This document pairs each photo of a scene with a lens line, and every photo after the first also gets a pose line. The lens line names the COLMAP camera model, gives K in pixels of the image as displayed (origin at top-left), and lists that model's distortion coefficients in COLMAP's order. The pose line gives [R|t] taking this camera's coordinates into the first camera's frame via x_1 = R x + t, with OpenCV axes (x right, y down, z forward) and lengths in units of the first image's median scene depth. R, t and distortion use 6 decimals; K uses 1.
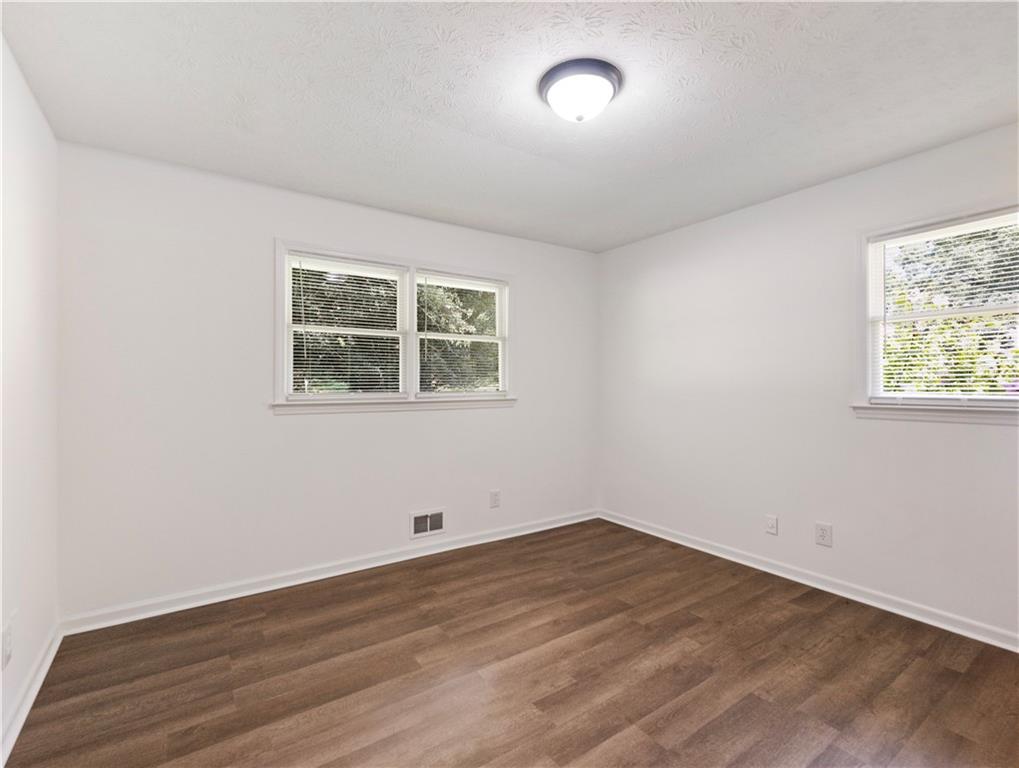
lens RADIAL K [[470.3, 0, 510.2], [0, 470.3, 388.3], [0, 0, 1]] dist [-0.003947, -0.000053]
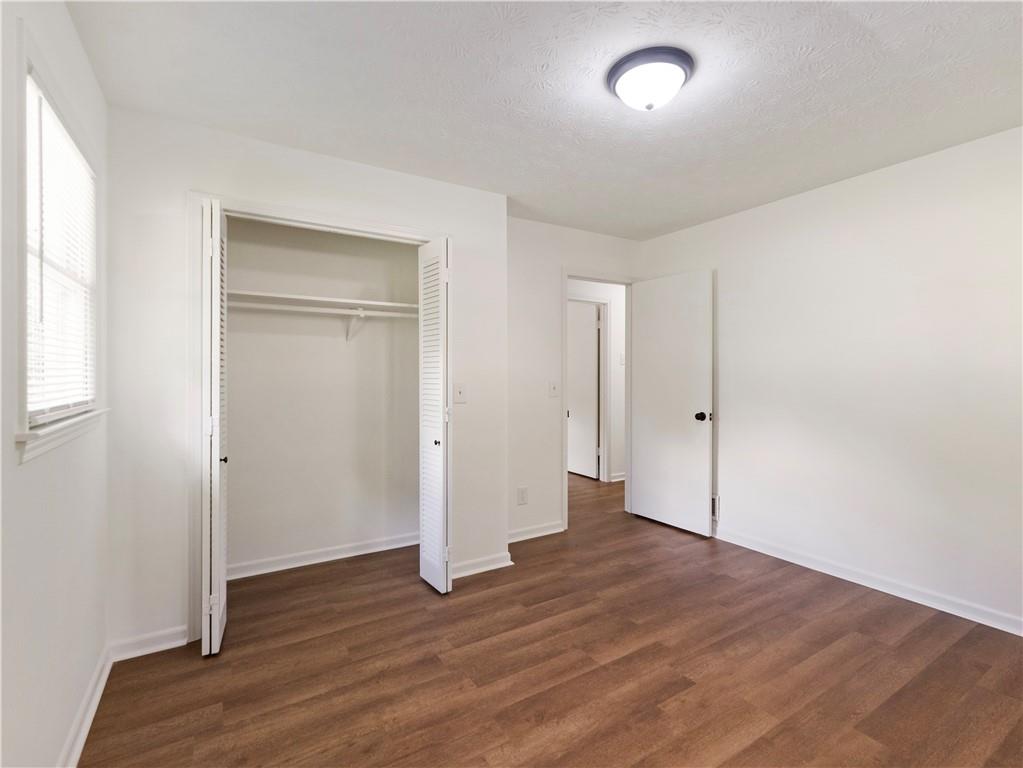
lens RADIAL K [[479.7, 0, 513.4], [0, 479.7, 382.4], [0, 0, 1]] dist [0.001365, -0.000004]
pose [[-0.999173, 0.003681, 0.040498, 0.385503], [0.004699, 0.999674, 0.025077, -0.025587], [-0.040393, 0.025247, -0.998865, 1.951726]]
